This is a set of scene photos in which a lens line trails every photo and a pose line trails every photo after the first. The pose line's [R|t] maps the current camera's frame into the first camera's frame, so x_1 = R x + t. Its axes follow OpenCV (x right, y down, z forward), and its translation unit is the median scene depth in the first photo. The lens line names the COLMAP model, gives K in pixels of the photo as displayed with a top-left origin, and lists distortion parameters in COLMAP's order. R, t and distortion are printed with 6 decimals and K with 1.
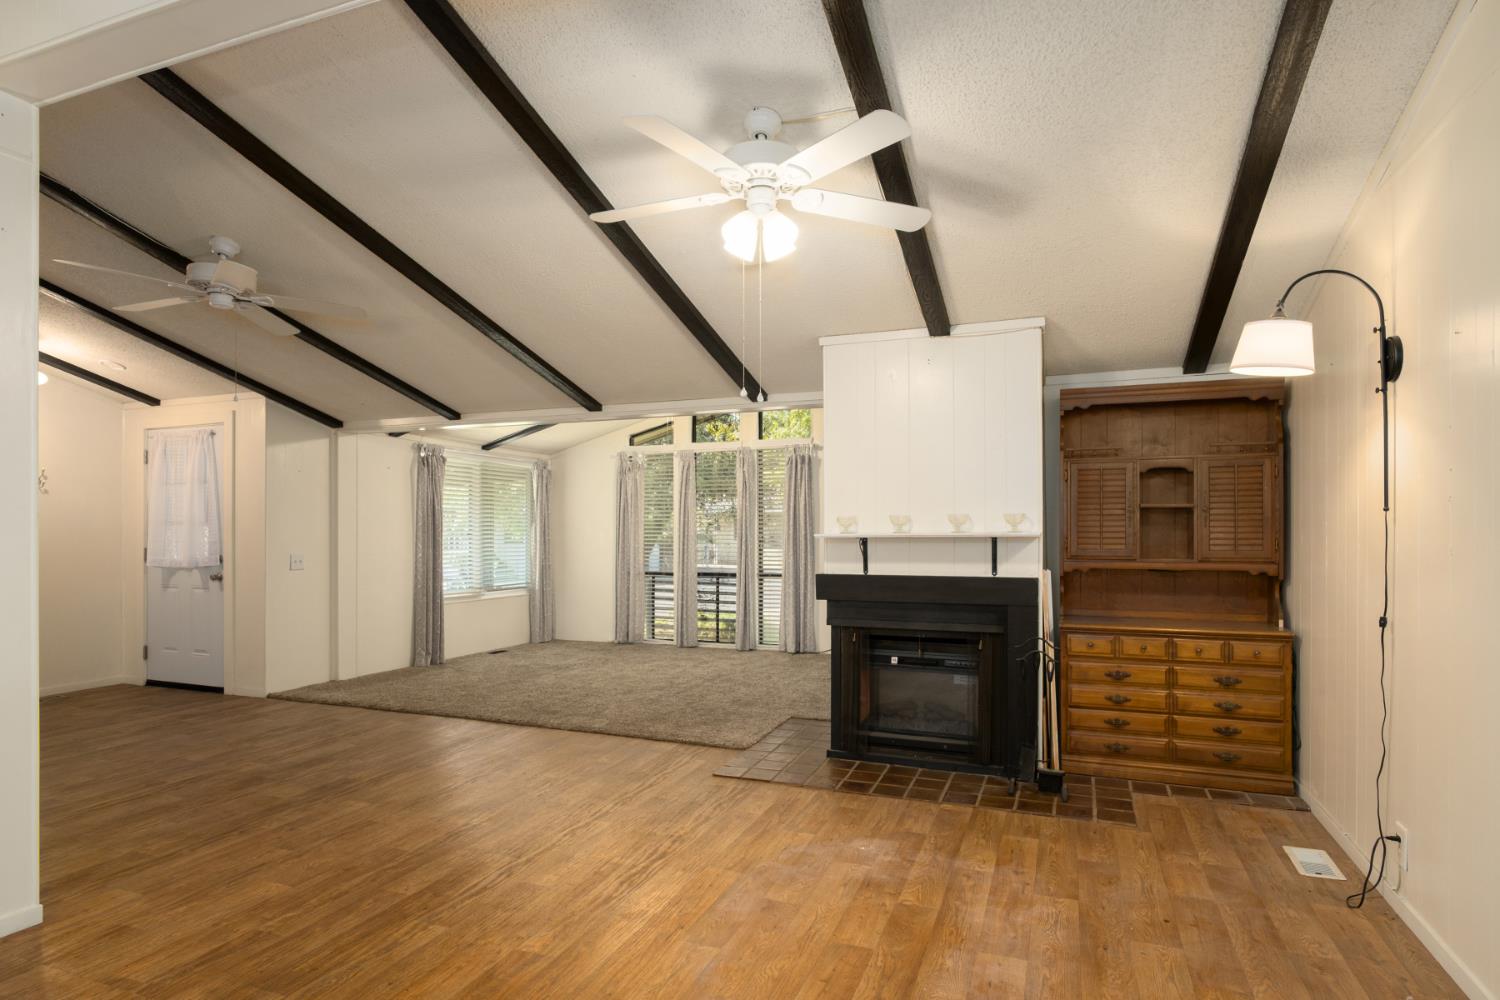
lens RADIAL K [[879.6, 0, 748.6], [0, 879.6, 522.7], [0, 0, 1]] dist [0.001428, 0.000907]
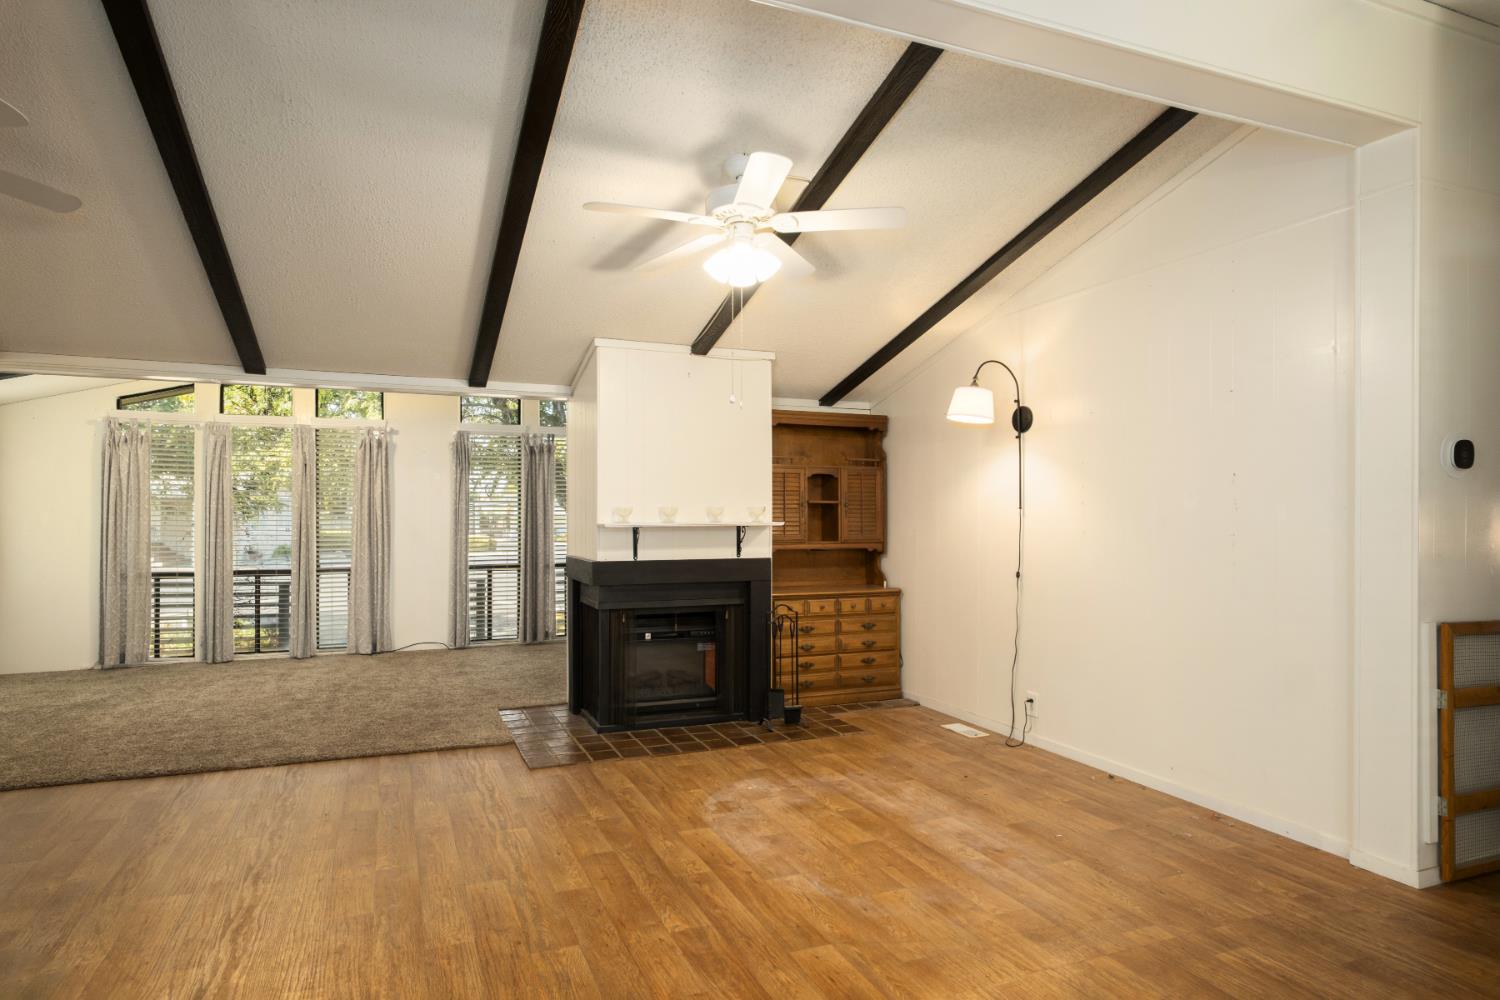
lens RADIAL K [[836.7, 0, 807.2], [0, 836.7, 509.7], [0, 0, 1]] dist [0.000246, 0.000064]
pose [[0.693054, 0.009166, 0.720828, -0.486631], [-0.006553, 0.999958, -0.006415, 0.000591], [-0.720856, -0.000278, 0.693085, 0.123078]]
